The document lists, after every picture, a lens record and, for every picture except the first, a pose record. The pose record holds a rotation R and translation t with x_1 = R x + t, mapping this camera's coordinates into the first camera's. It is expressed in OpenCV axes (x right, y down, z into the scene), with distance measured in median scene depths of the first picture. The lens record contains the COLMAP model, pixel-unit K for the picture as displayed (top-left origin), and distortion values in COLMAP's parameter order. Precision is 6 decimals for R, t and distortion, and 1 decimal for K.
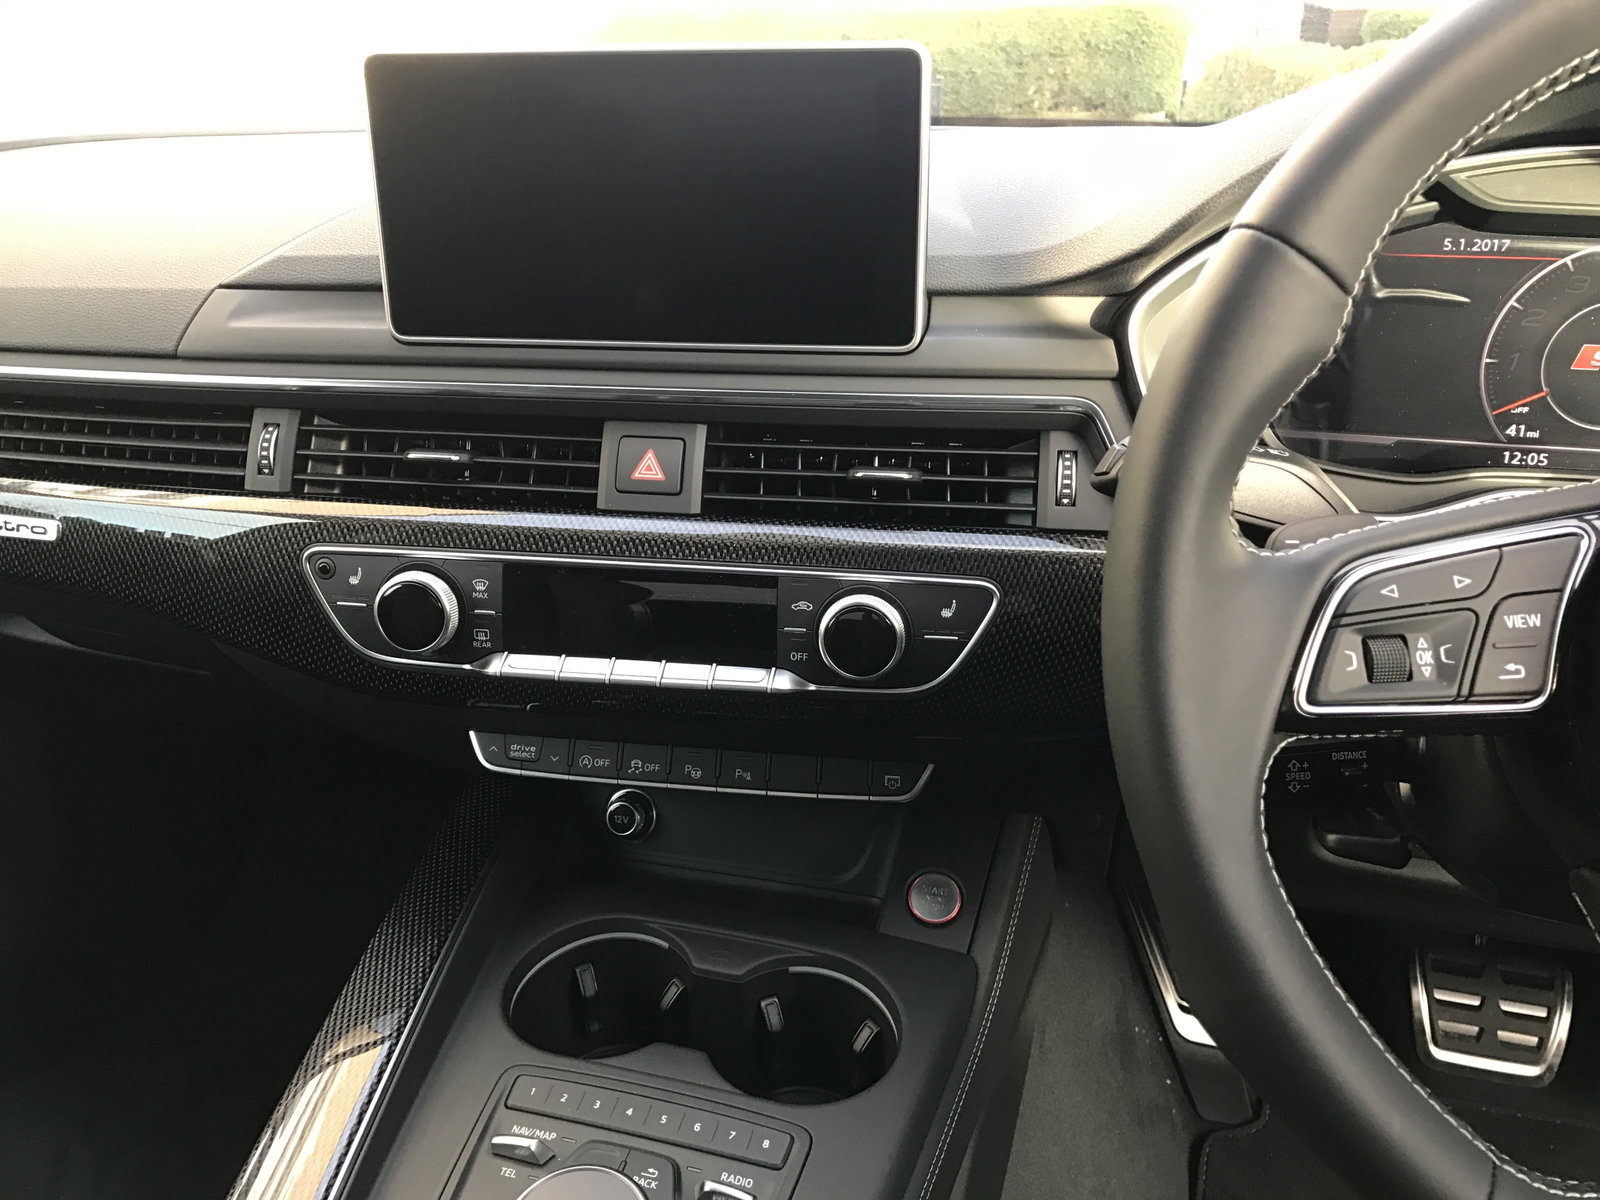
lens RADIAL K [[1316.2, 0, 797.6], [0, 1316.2, 611.0], [0, 0, 1]] dist [0.037029, -0.033619]
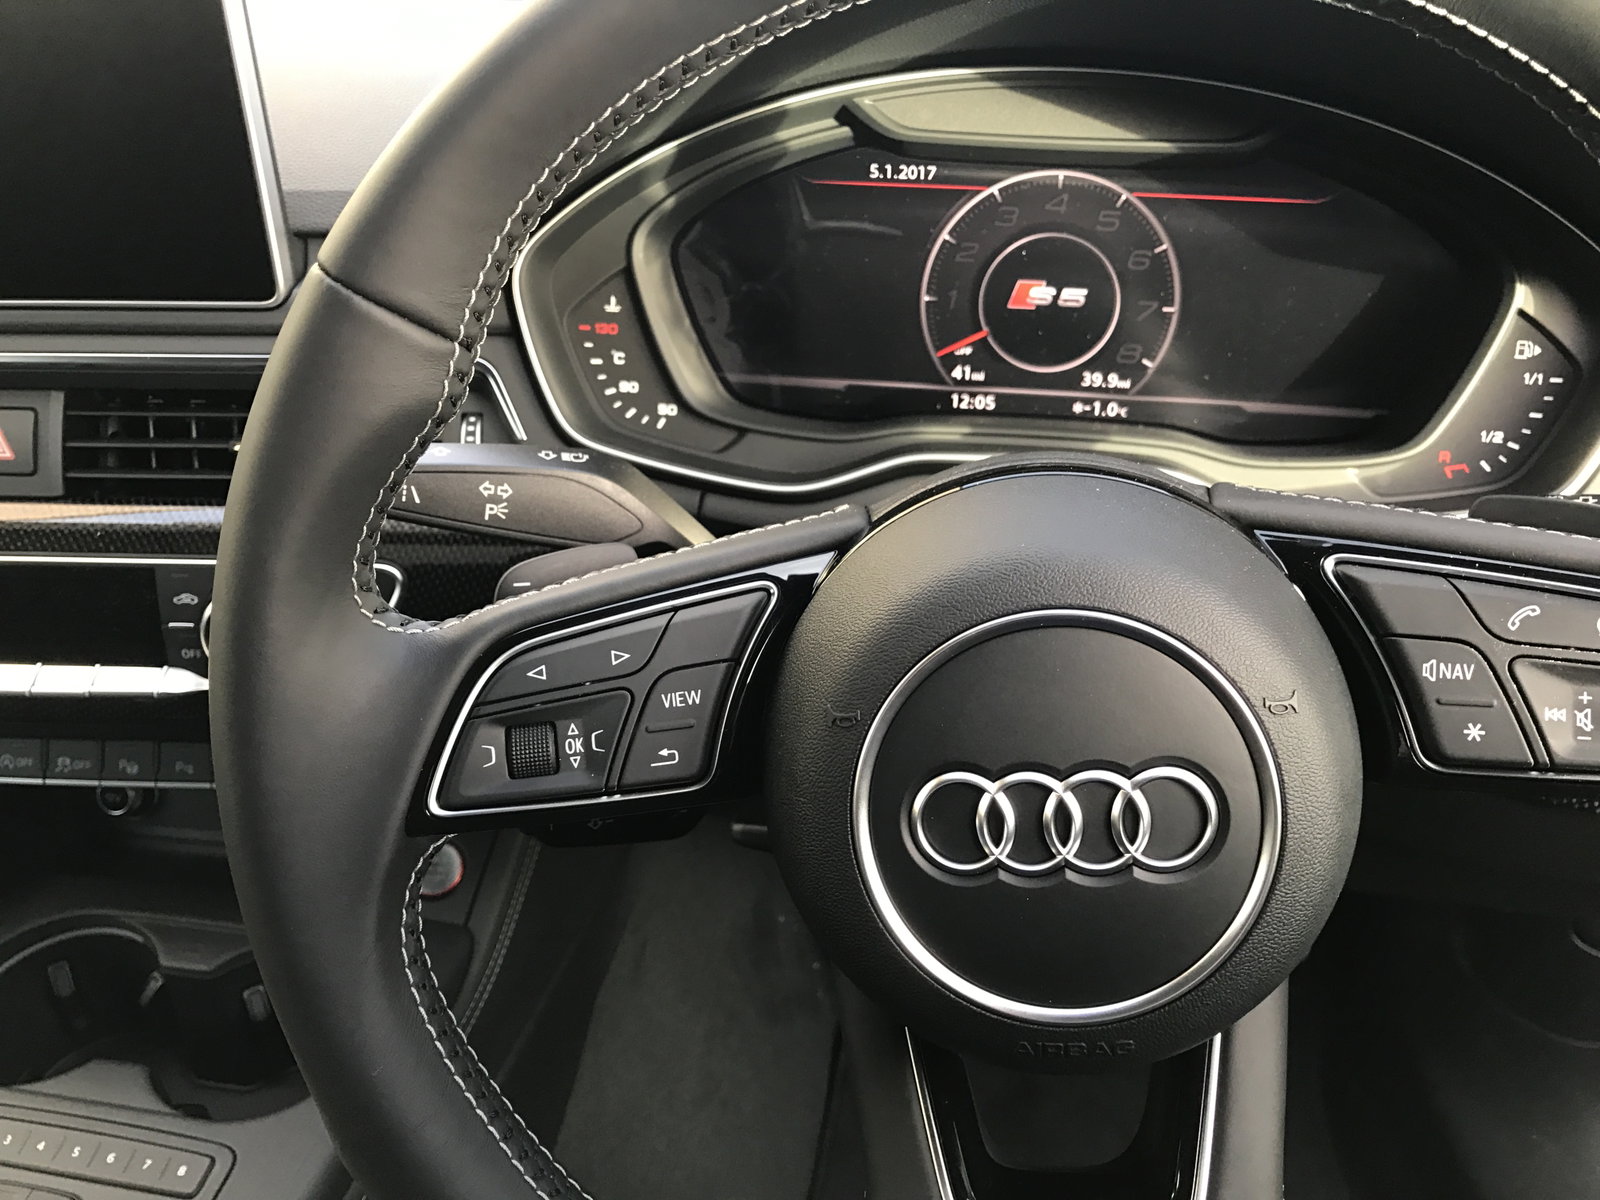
lens RADIAL K [[1316.2, 0, 797.6], [0, 1316.2, 611.0], [0, 0, 1]] dist [0.037029, -0.033619]
pose [[0.993549, -0.052616, 0.100459, 0.330986], [0.037987, 0.989087, 0.142351, -0.108862], [-0.106853, -0.137616, 0.984705, 0.070540]]
